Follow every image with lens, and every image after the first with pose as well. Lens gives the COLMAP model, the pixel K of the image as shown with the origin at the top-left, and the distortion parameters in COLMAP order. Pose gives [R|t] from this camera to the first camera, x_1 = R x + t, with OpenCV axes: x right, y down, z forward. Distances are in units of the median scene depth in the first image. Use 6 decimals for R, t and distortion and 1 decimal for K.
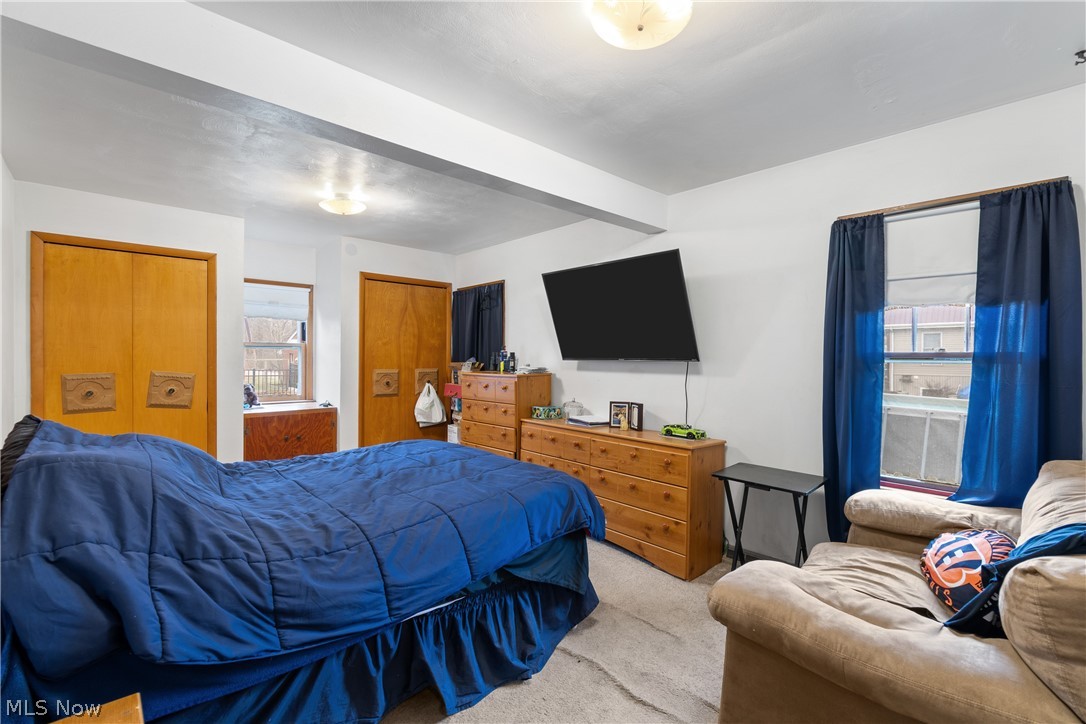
lens RADIAL K [[489.4, 0, 557.3], [0, 489.4, 367.8], [0, 0, 1]] dist [0.010668, -0.000421]
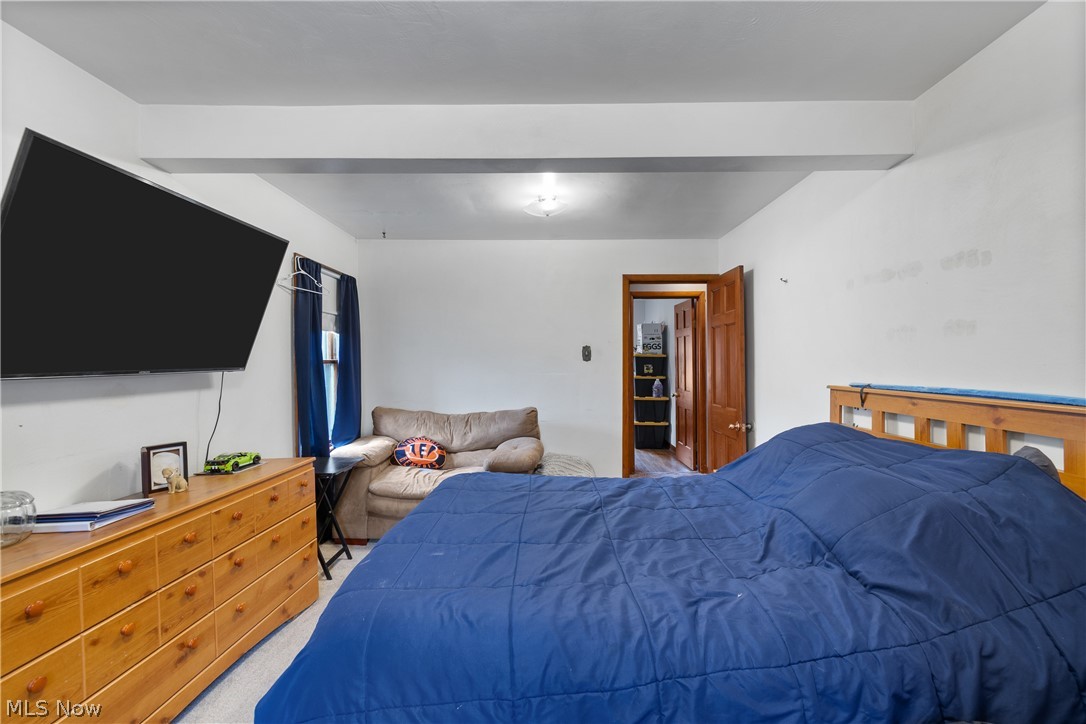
lens RADIAL K [[489.4, 0, 557.3], [0, 489.4, 367.8], [0, 0, 1]] dist [0.010668, -0.000421]
pose [[-0.722943, -0.011531, 0.690812, -0.502566], [0.020031, 0.999091, 0.037640, -0.028701], [-0.690618, 0.041049, -0.722054, 0.929003]]
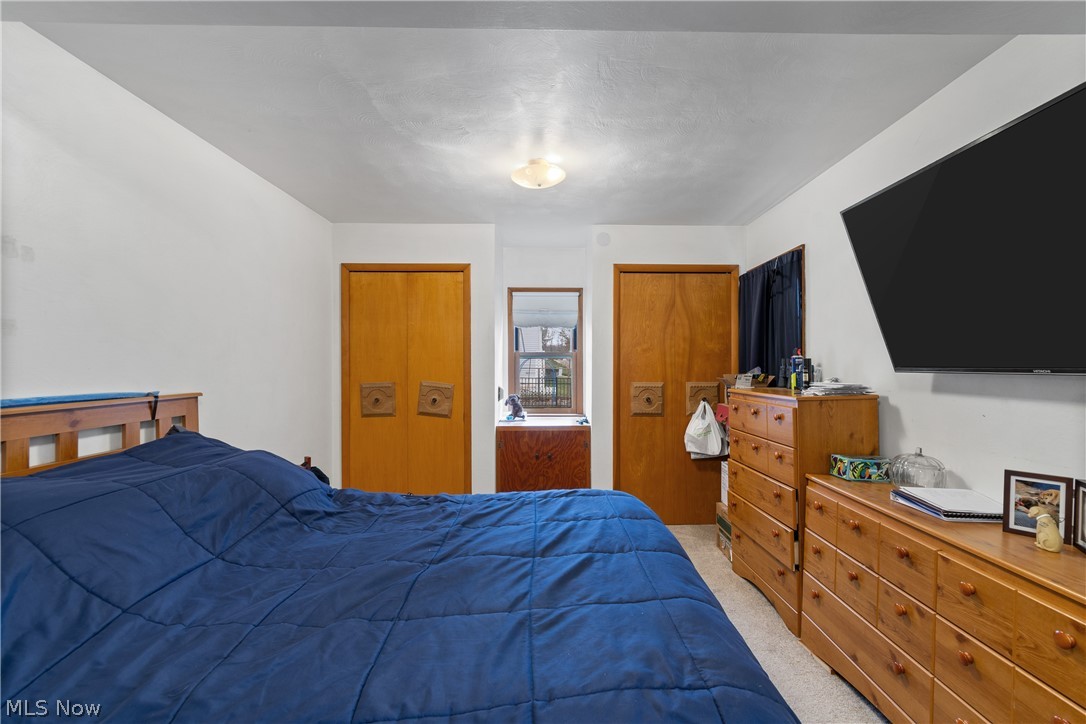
lens RADIAL K [[489.4, 0, 557.3], [0, 489.4, 367.8], [0, 0, 1]] dist [0.010668, -0.000421]
pose [[0.740370, -0.001967, -0.672196, 0.093800], [-0.010383, 0.999843, -0.014361, -0.008562], [0.672119, 0.017612, 0.740234, 0.362125]]
